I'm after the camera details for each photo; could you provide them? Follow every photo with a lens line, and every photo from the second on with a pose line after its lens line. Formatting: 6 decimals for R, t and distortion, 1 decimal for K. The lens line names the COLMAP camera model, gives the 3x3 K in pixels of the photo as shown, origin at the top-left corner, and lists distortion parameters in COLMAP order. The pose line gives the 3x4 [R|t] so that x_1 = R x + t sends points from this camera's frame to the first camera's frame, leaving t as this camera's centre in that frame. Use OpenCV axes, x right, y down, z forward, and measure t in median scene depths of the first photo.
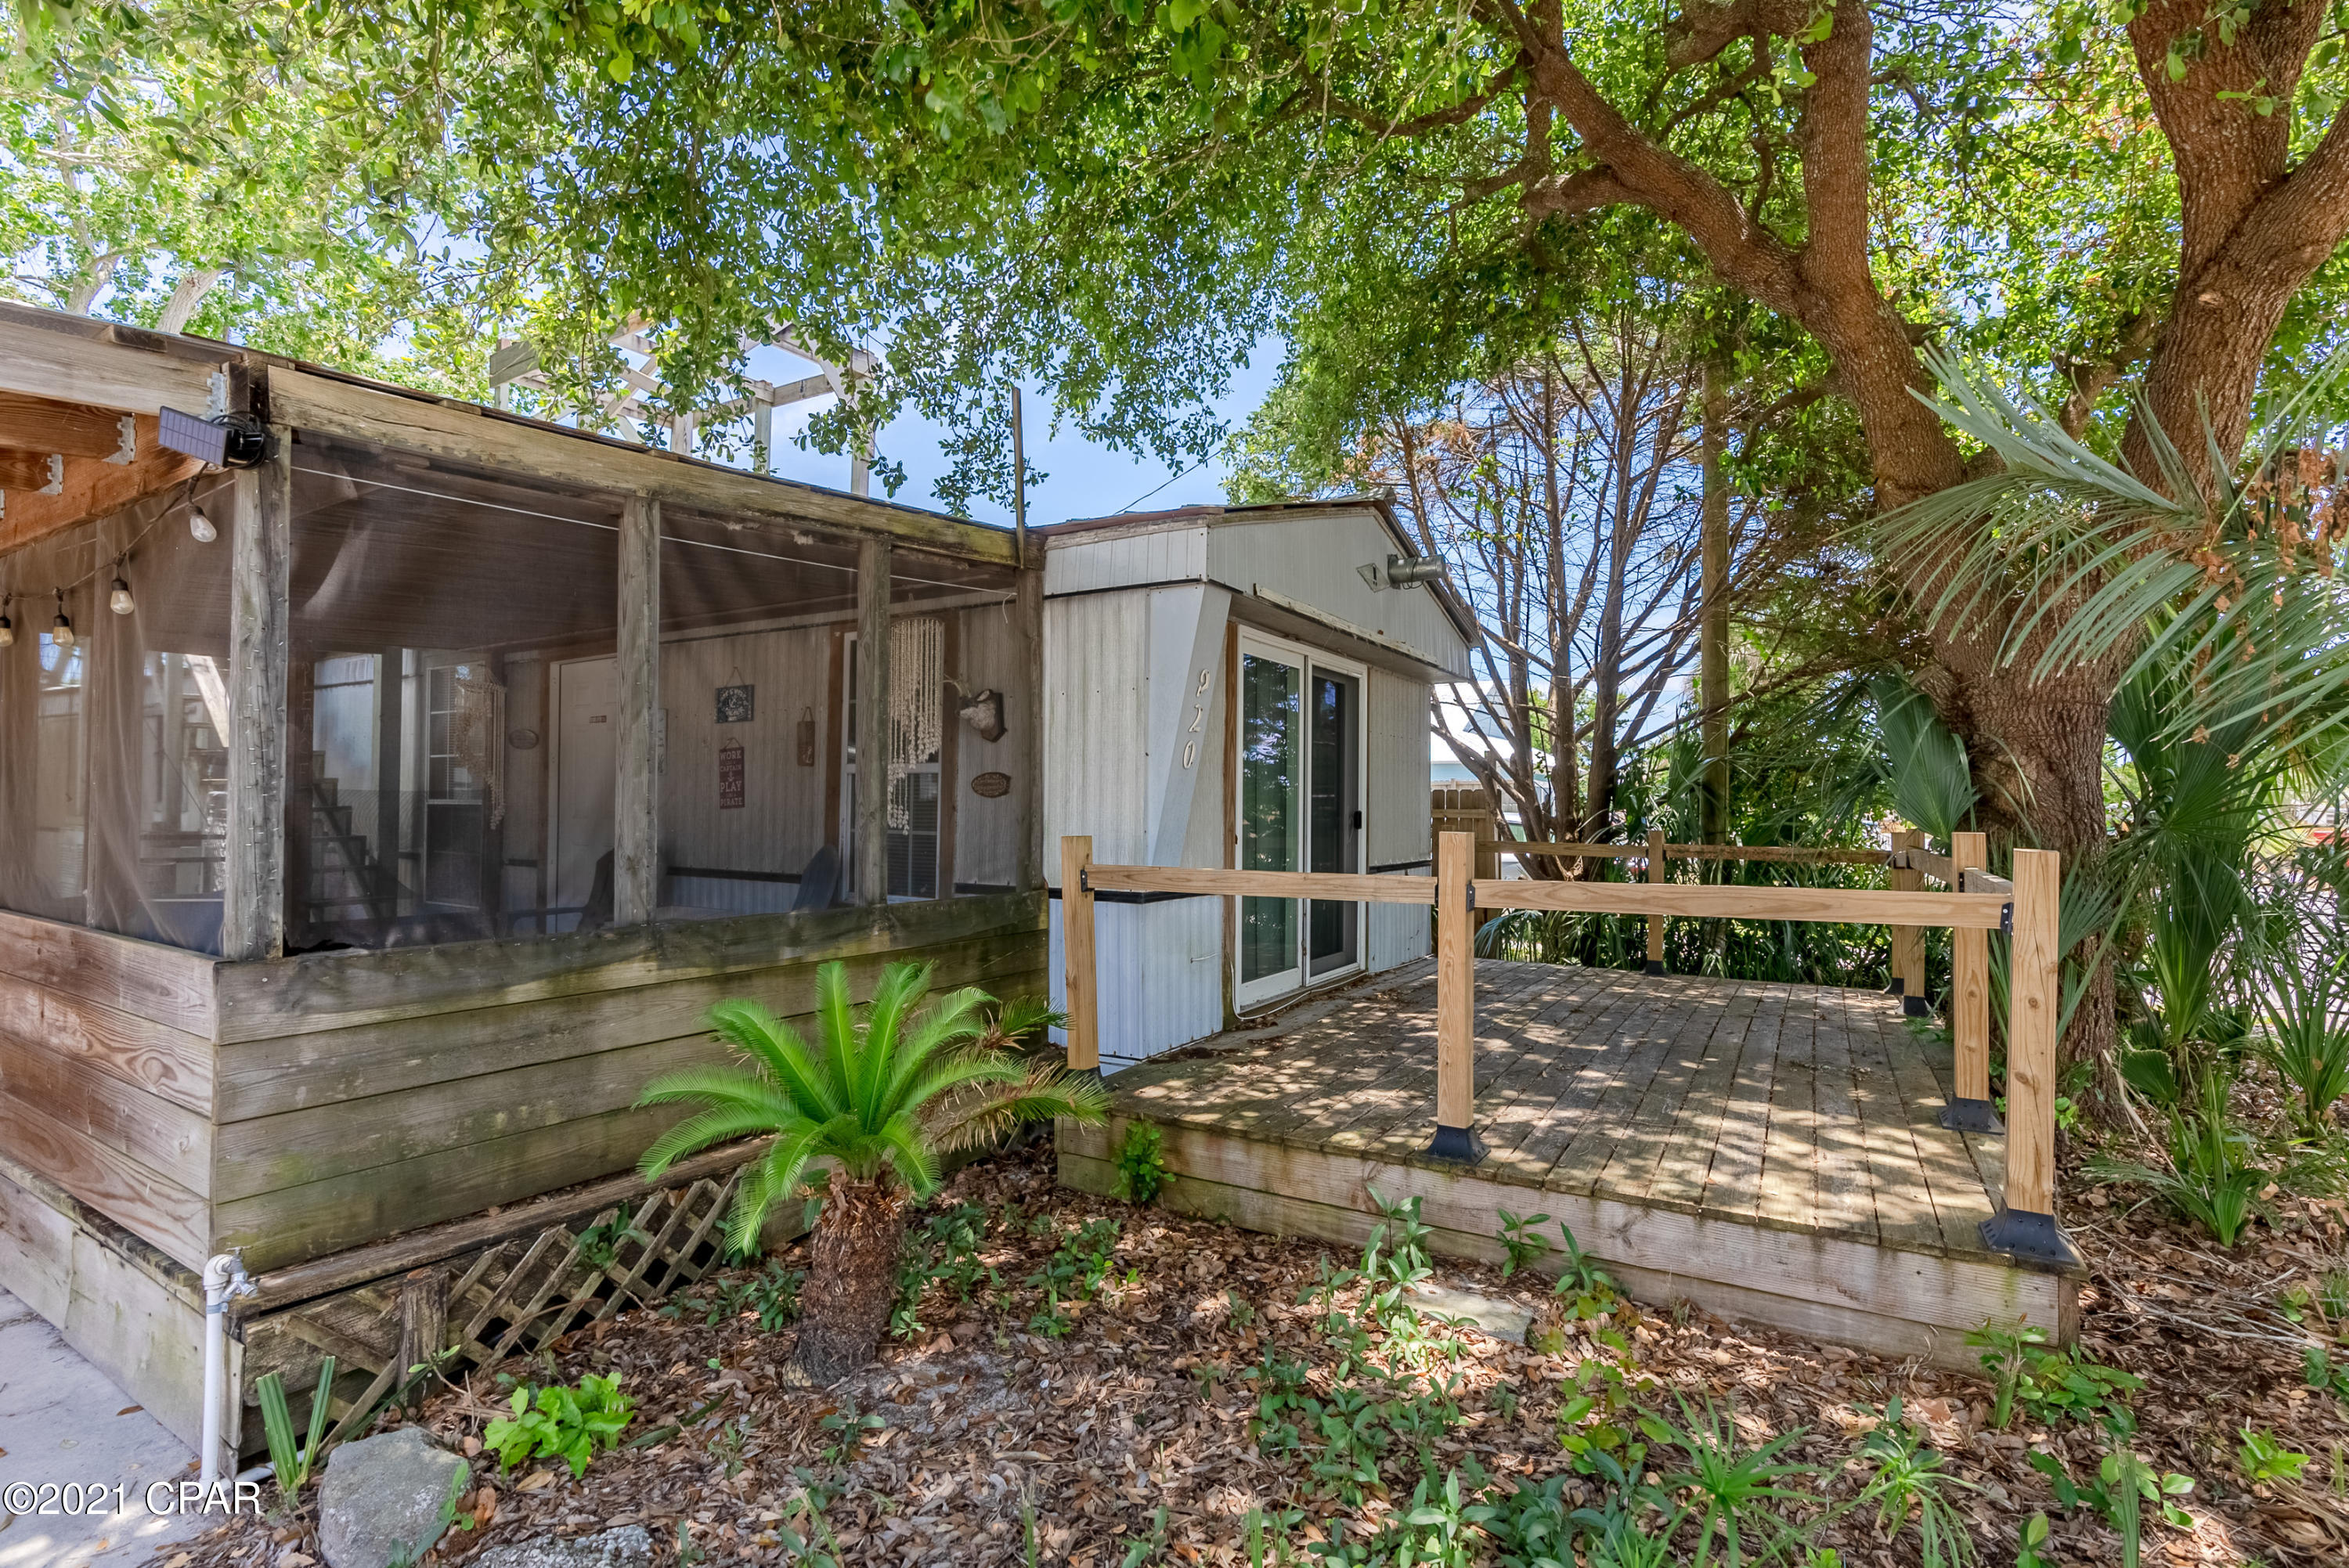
lens RADIAL K [[1067.6, 0, 1179.7], [0, 1067.6, 786.3], [0, 0, 1]] dist [-0.009282, 0.002460]
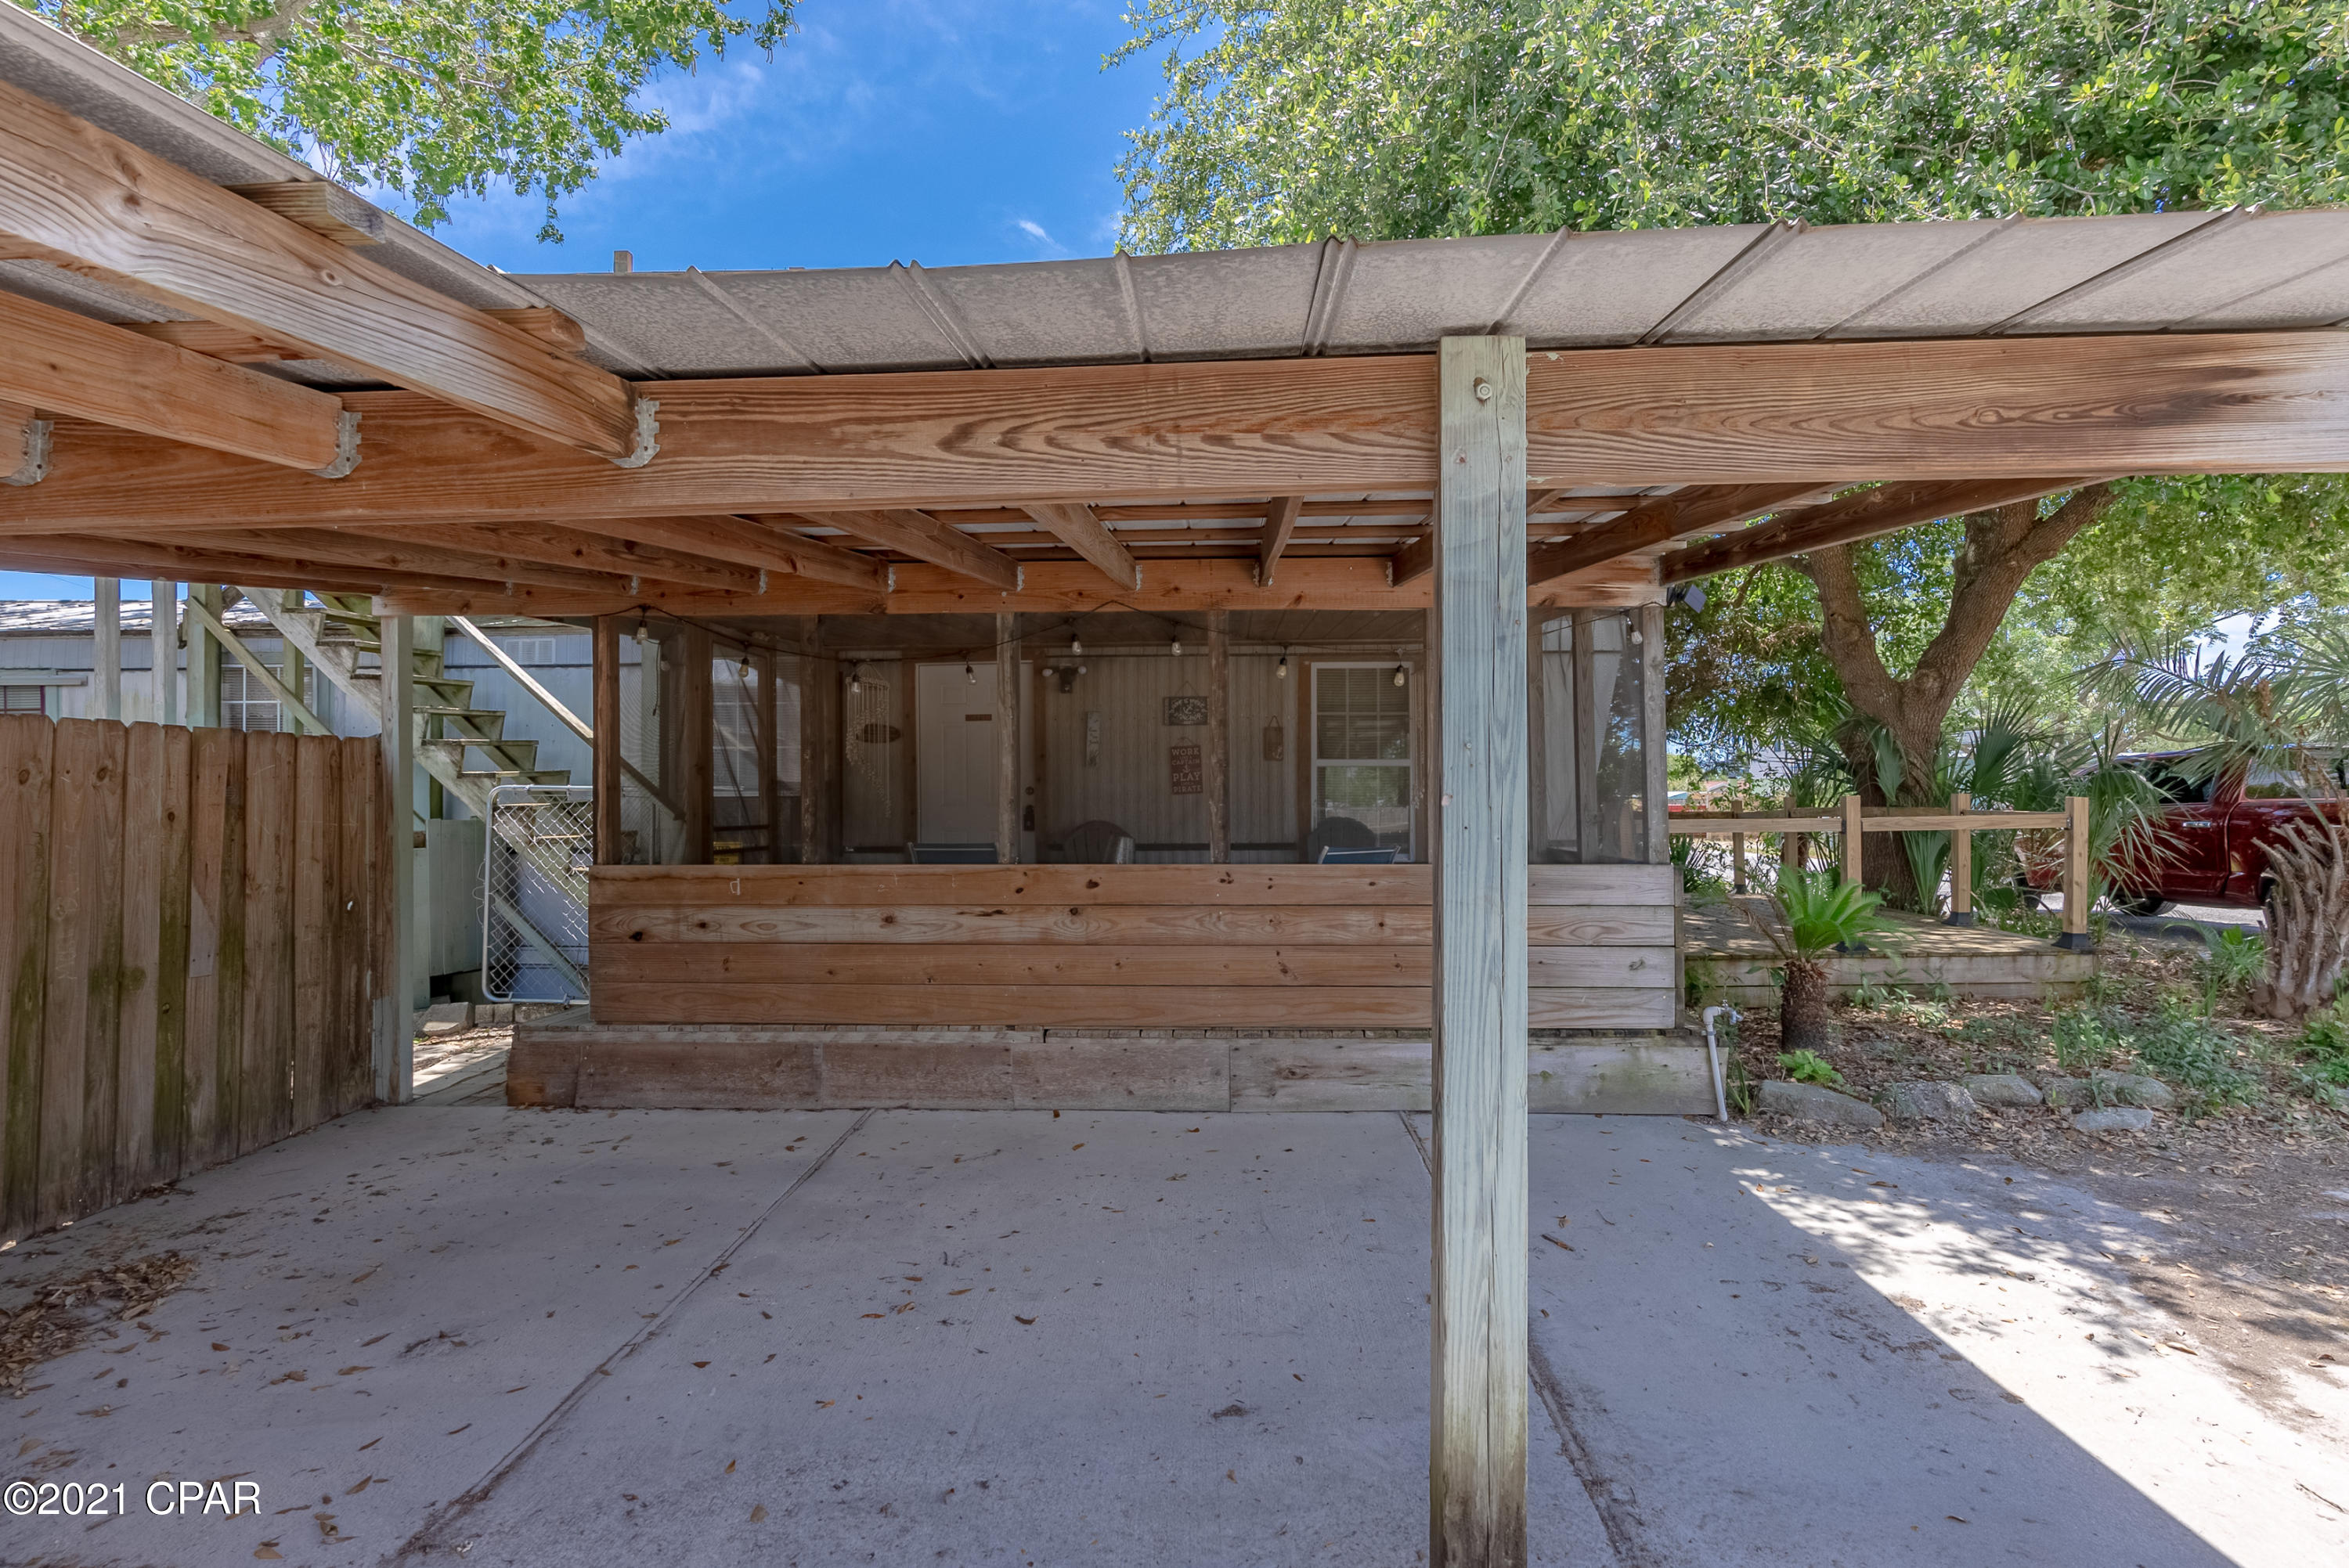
lens RADIAL K [[1067.6, 0, 1210.2], [0, 1067.6, 806.1], [0, 0, 1]] dist [-0.009282, 0.002460]
pose [[0.876091, -0.016664, 0.481857, -1.711240], [0.004804, 0.999655, 0.025838, 0.003603], [-0.482121, -0.020322, 0.875869, -0.192667]]
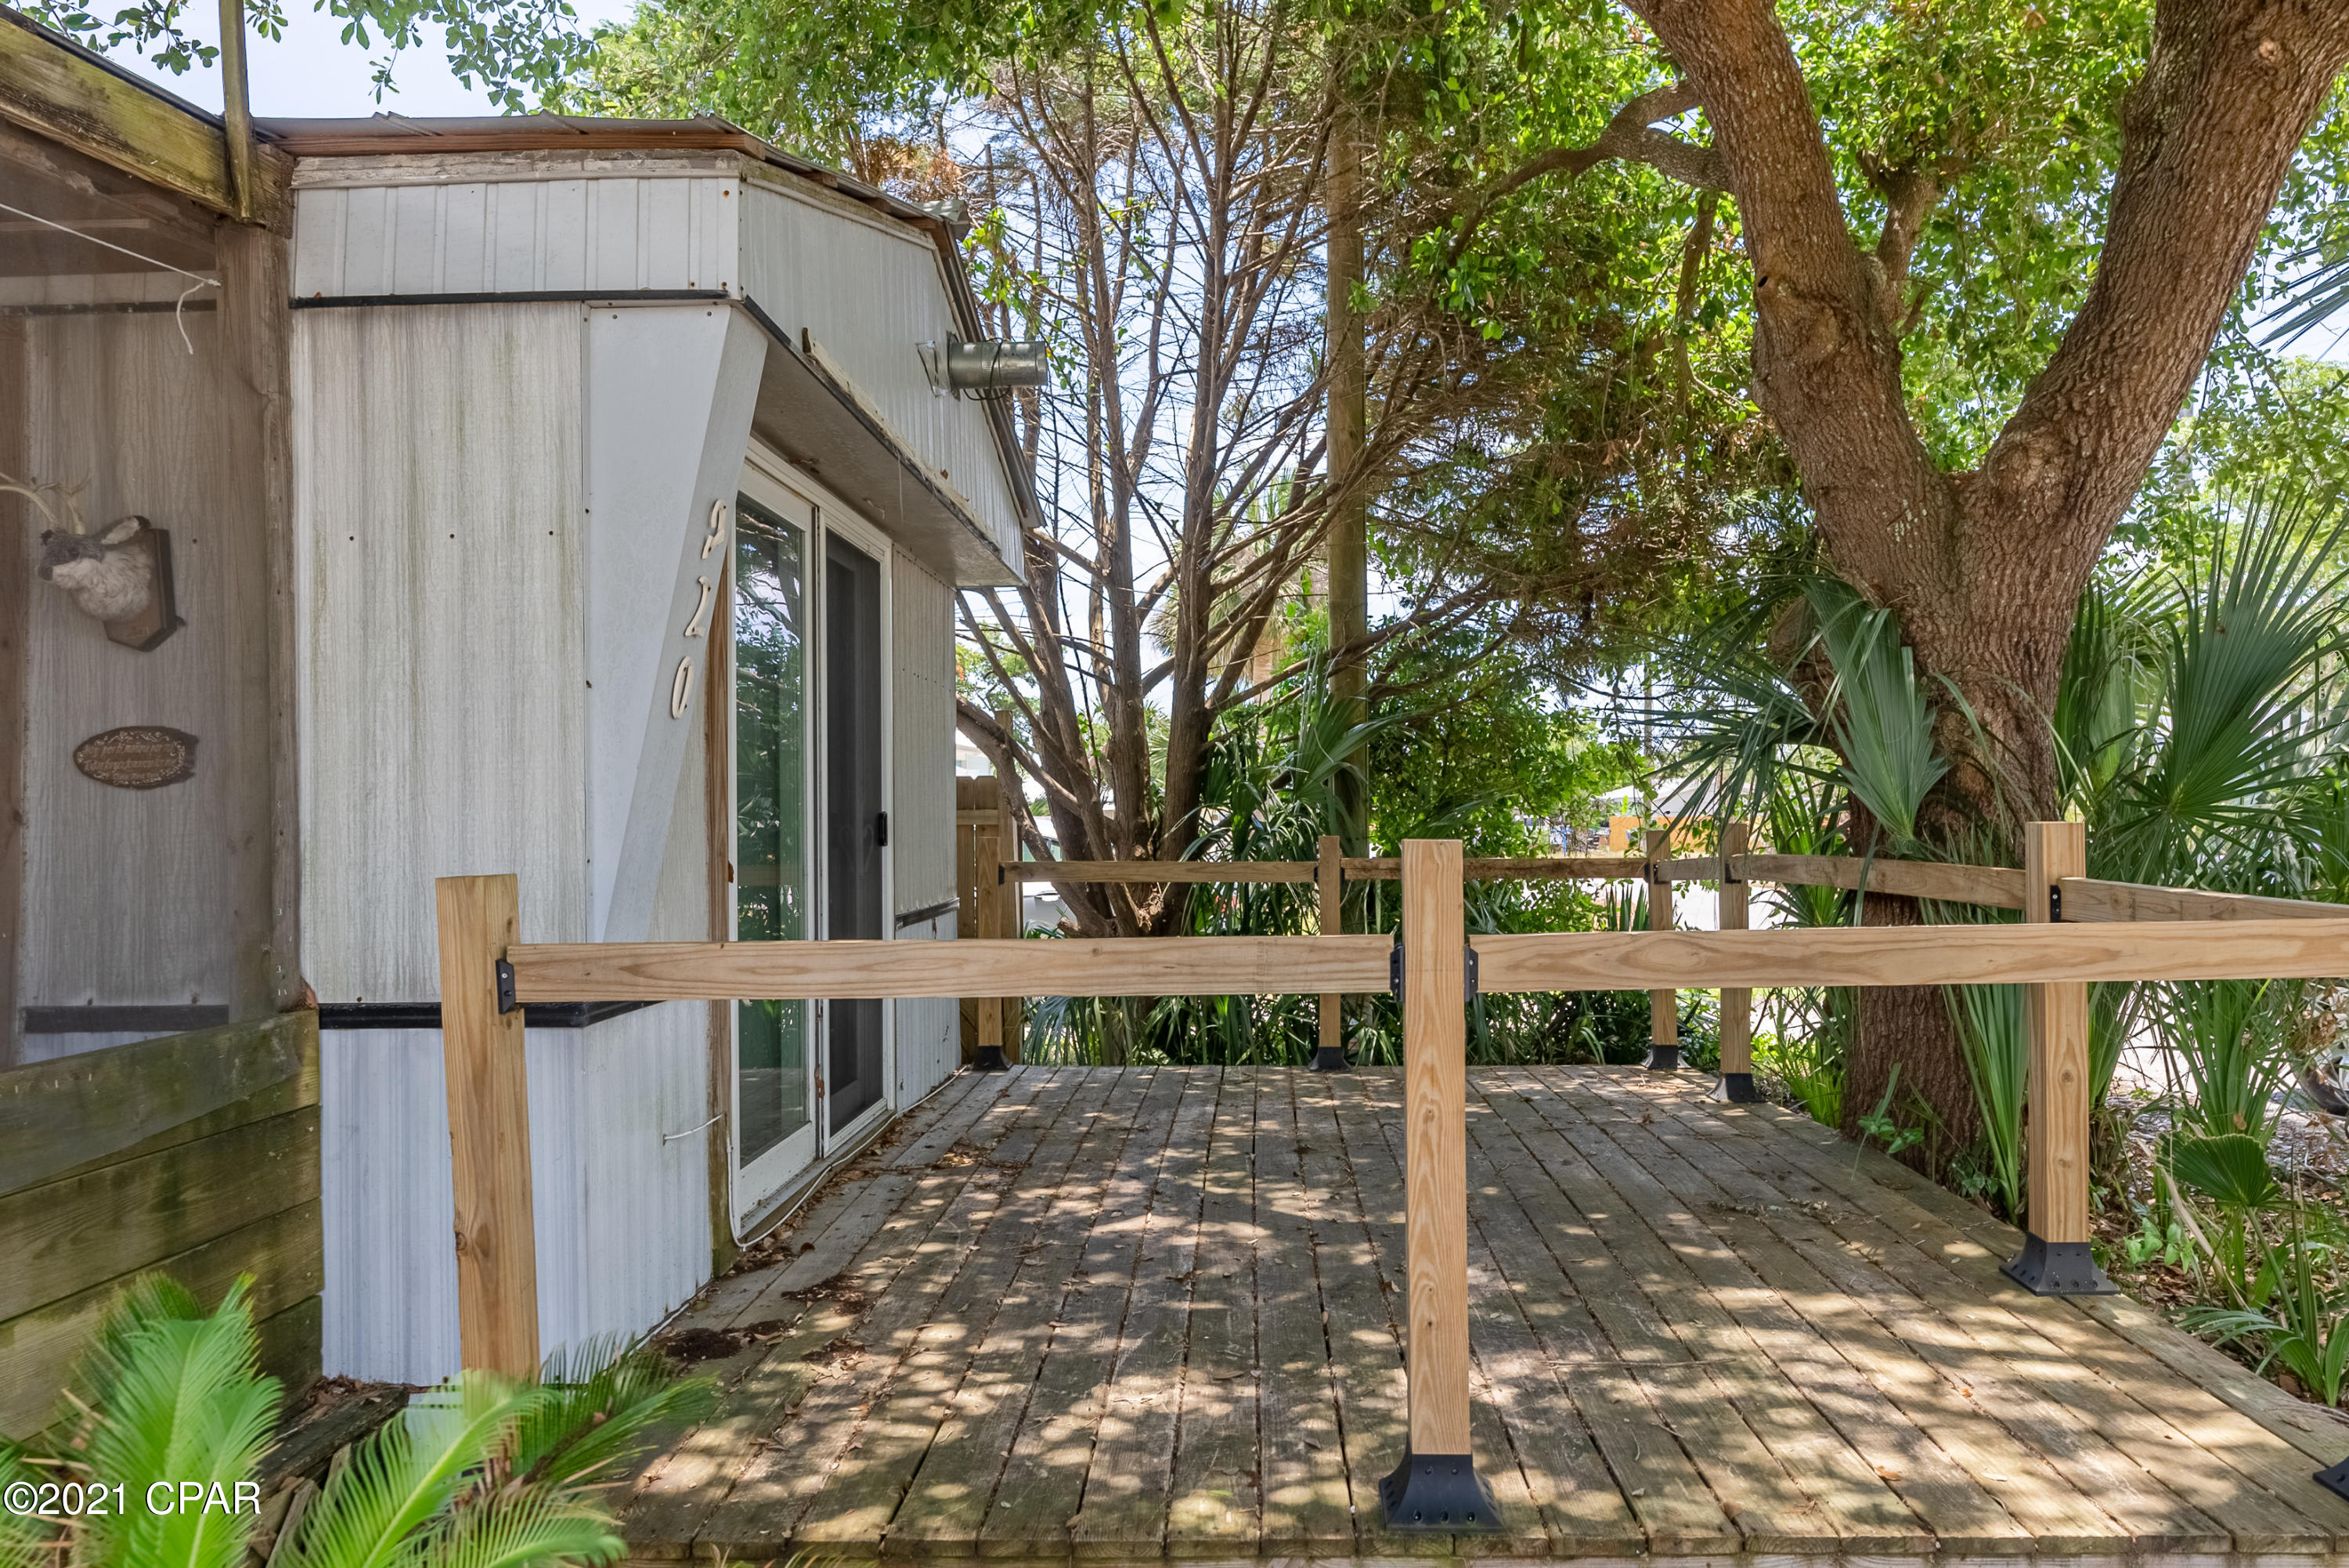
lens RADIAL K [[1687.4, 0, 1186.7], [0, 1687.4, 788.4], [0, 0, 1]] dist [0.004103, -0.000322]
pose [[0.878680, -0.010057, 0.477306, -0.194744], [0.008004, 0.999948, 0.006336, 0.013508], [-0.477345, -0.001747, 0.878714, 0.369444]]
